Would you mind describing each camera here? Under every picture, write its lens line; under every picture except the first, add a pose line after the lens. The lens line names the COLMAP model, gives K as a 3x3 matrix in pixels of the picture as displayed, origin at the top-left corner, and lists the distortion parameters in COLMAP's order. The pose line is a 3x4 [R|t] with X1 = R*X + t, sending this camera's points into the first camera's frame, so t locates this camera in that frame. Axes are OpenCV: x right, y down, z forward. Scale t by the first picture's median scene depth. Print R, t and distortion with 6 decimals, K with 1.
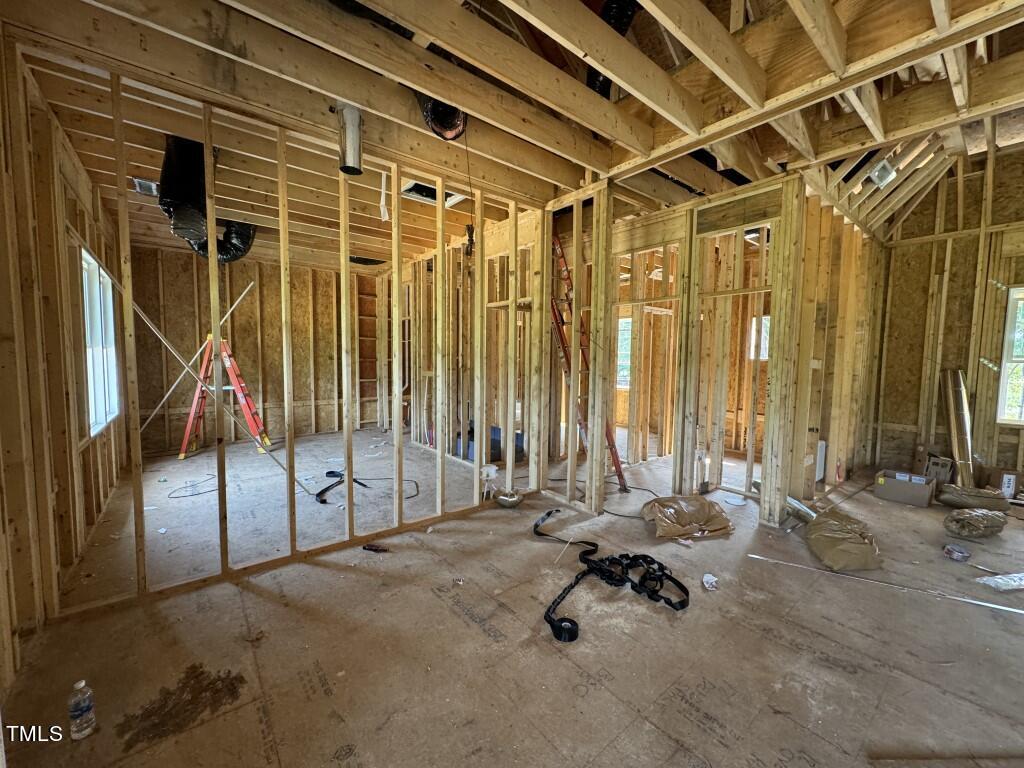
lens RADIAL K [[406.3, 0, 511.5], [0, 406.3, 384.5], [0, 0, 1]] dist [-0.001899, 0.000520]
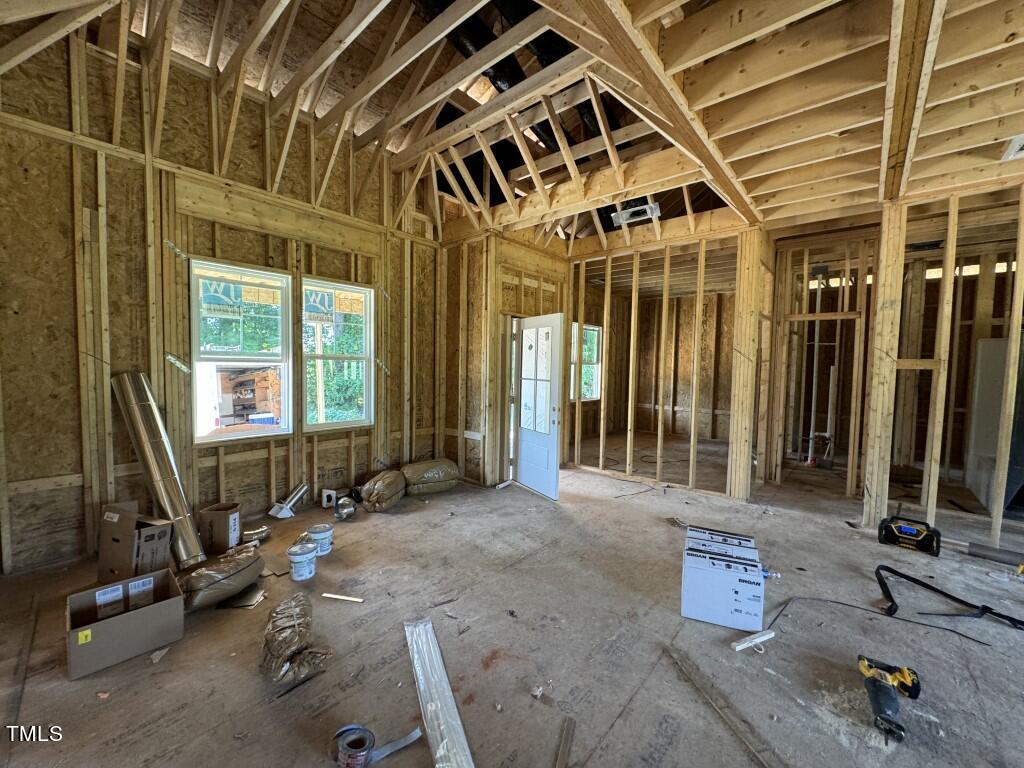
lens RADIAL K [[406.3, 0, 511.5], [0, 406.3, 384.5], [0, 0, 1]] dist [-0.001899, 0.000520]
pose [[-0.180254, -0.065577, 0.981432, 0.386209], [0.047985, 0.996001, 0.075364, -0.038877], [-0.982449, 0.060679, -0.176386, 0.561940]]
